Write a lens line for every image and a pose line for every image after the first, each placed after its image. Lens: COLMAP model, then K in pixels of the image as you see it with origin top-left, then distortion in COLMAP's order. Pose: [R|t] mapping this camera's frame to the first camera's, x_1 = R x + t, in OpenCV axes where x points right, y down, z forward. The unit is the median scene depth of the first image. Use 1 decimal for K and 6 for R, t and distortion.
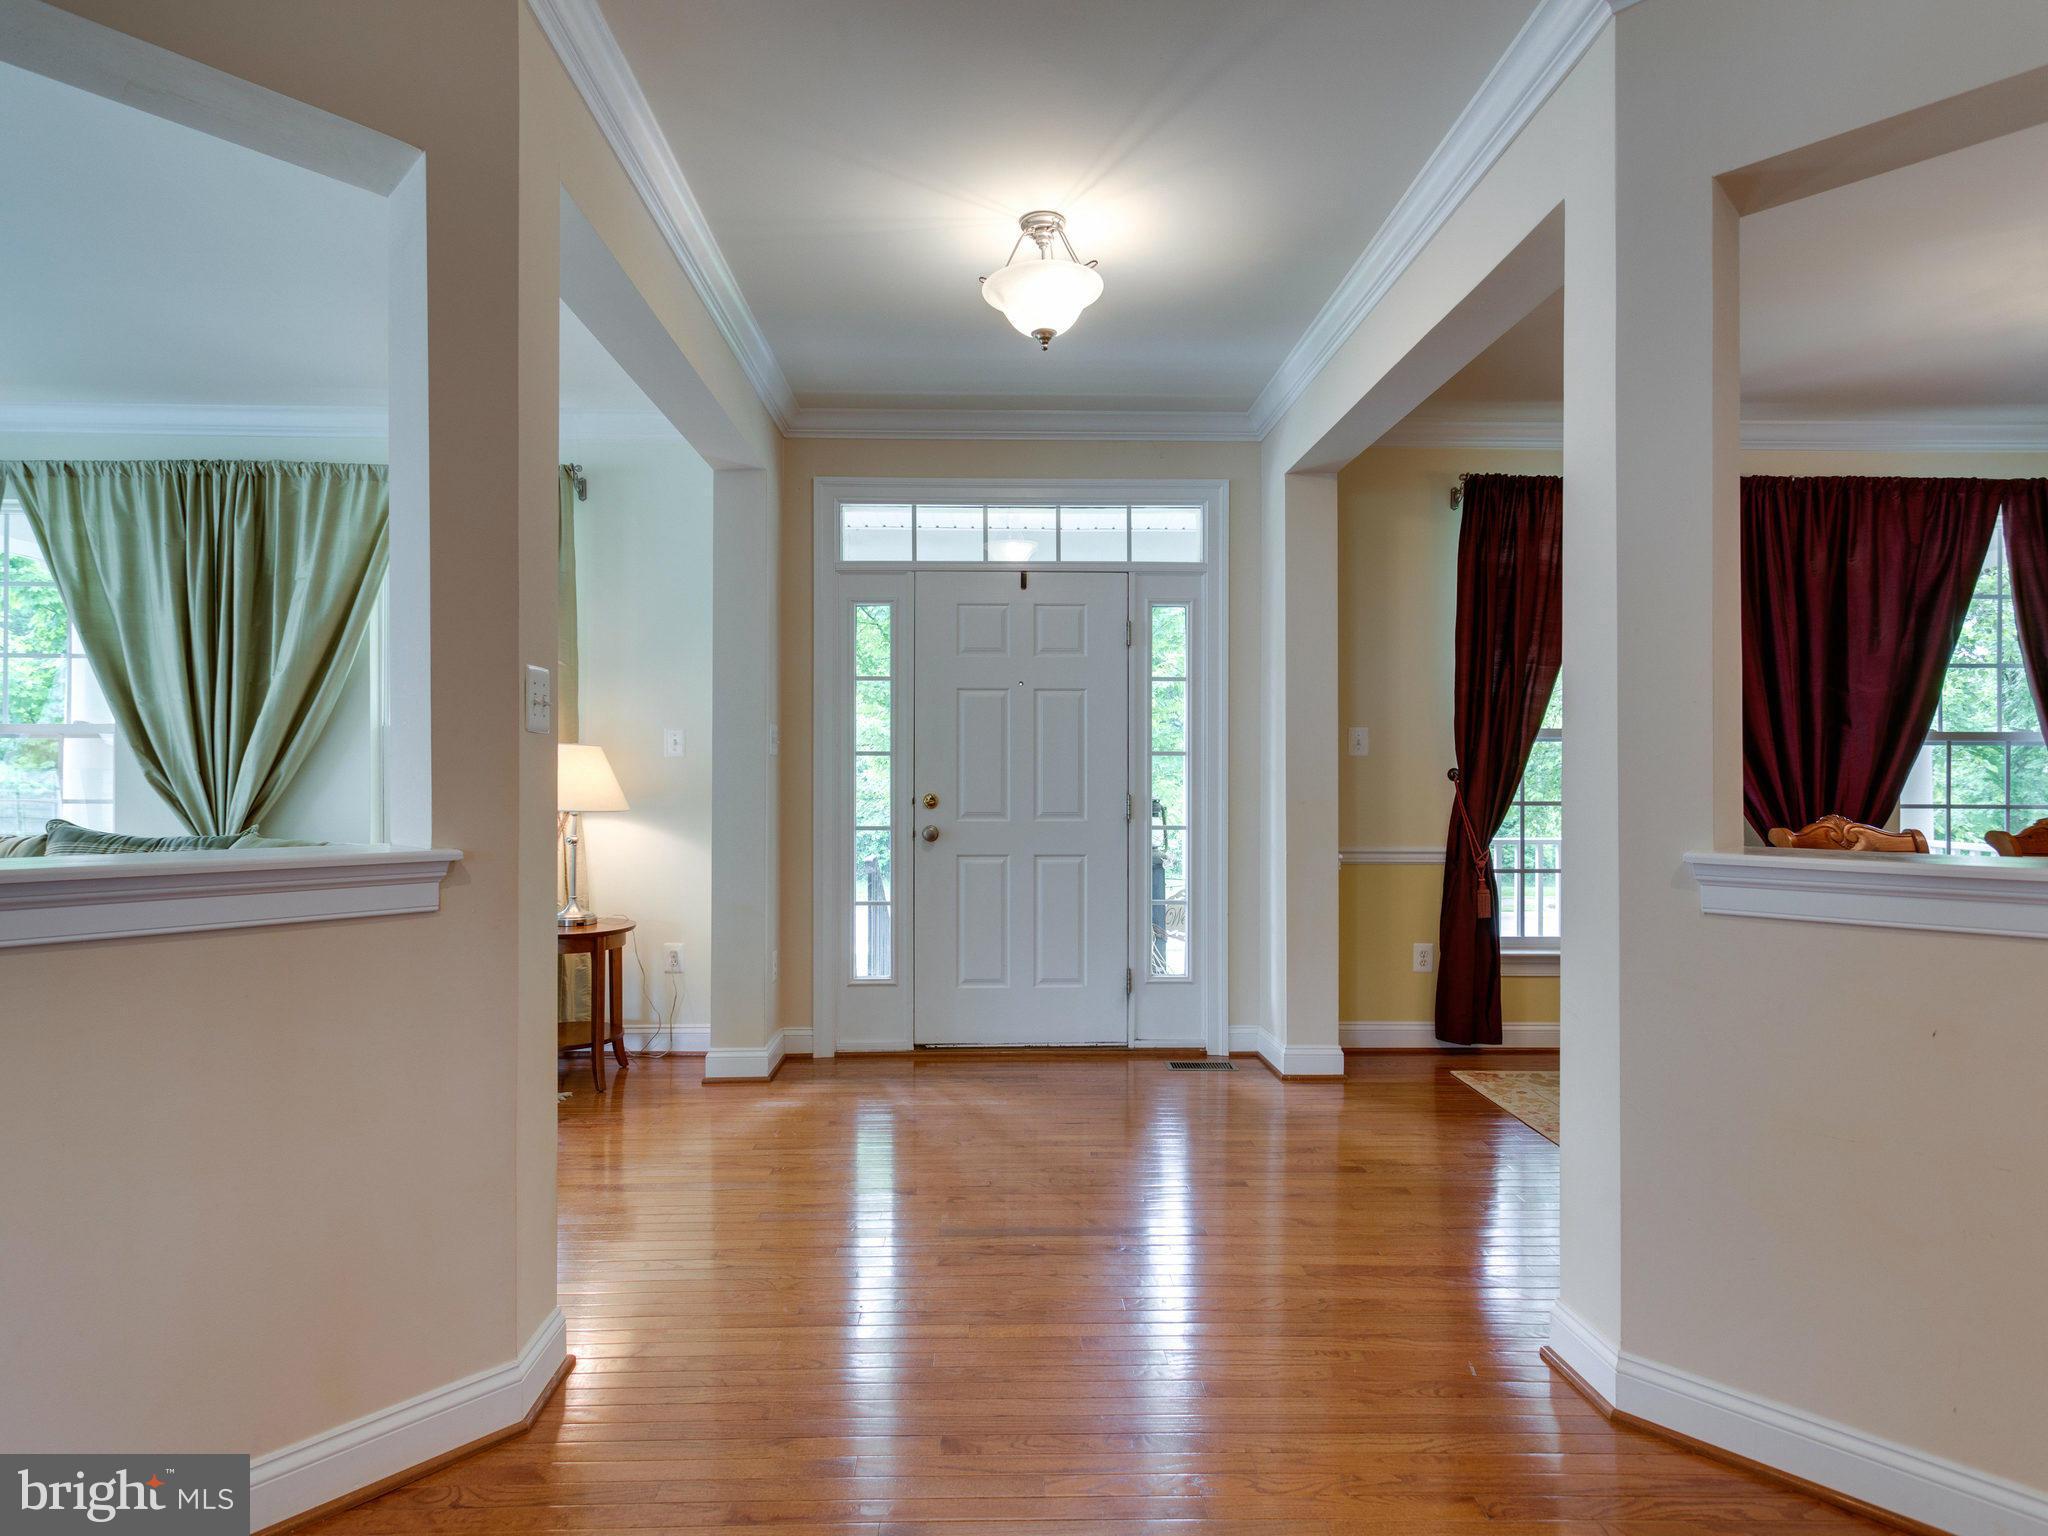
lens RADIAL K [[1121.4, 0, 1007.4], [0, 1121.4, 736.6], [0, 0, 1]] dist [-0.001513, -0.000360]
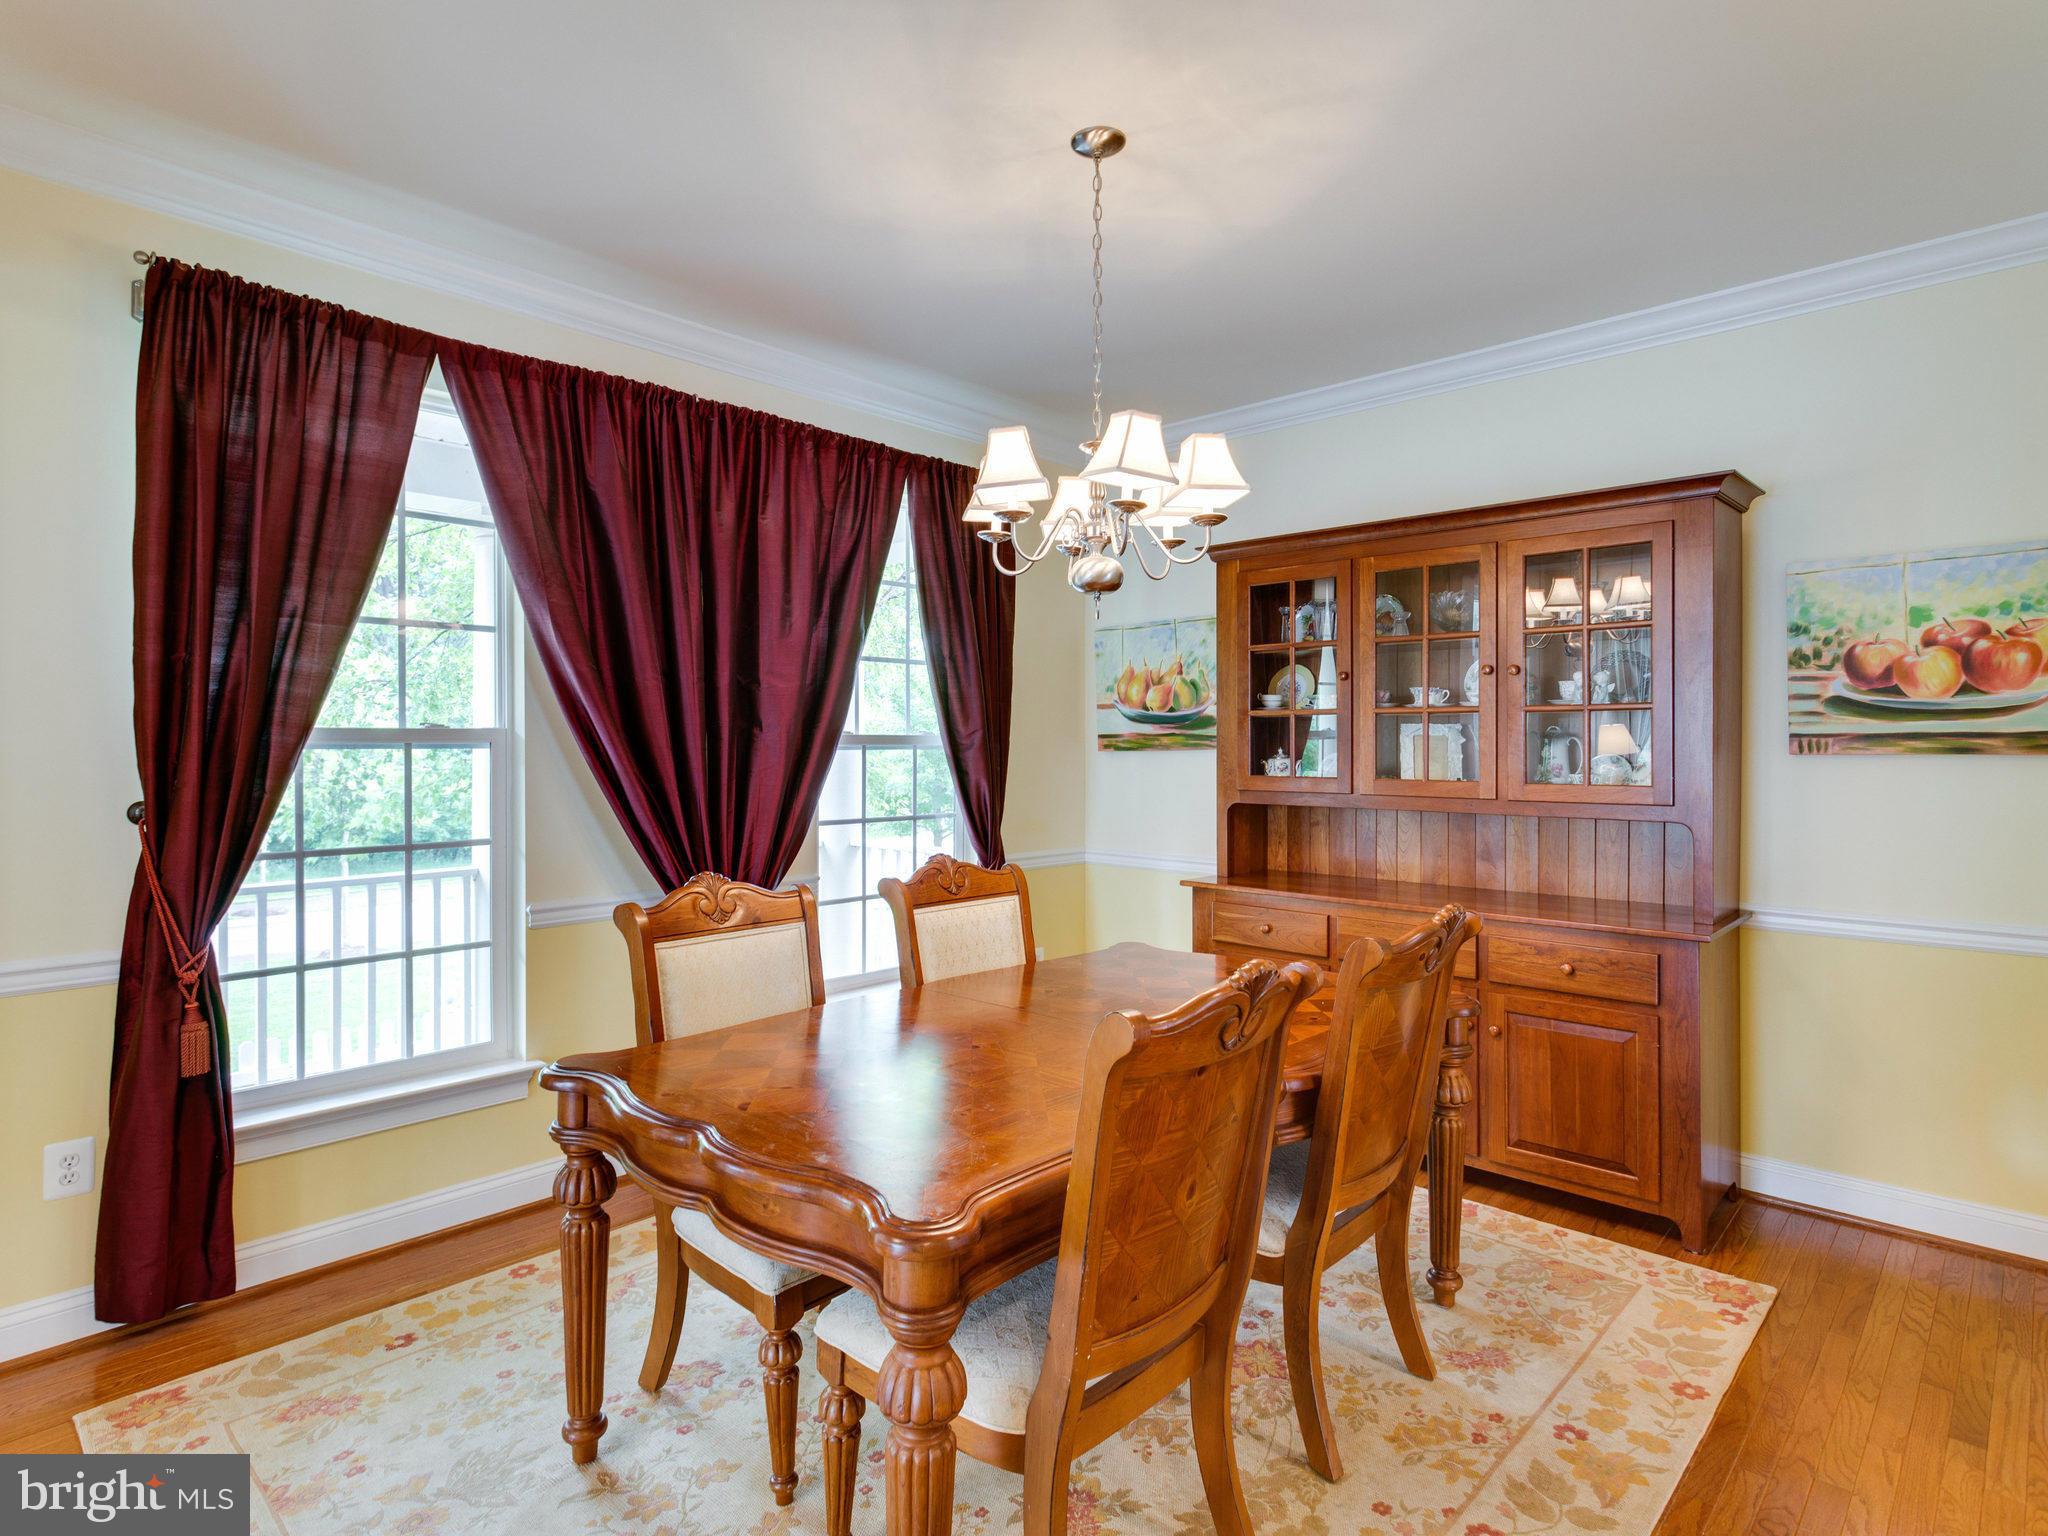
lens RADIAL K [[1126.0, 0, 1026.3], [0, 1126.0, 782.8], [0, 0, 1]] dist [0.003278, 0.000433]
pose [[0.673775, -0.027256, 0.738434, 0.288412], [-0.004855, 0.999135, 0.041308, -0.005488], [-0.738921, -0.031417, 0.673059, 0.324161]]
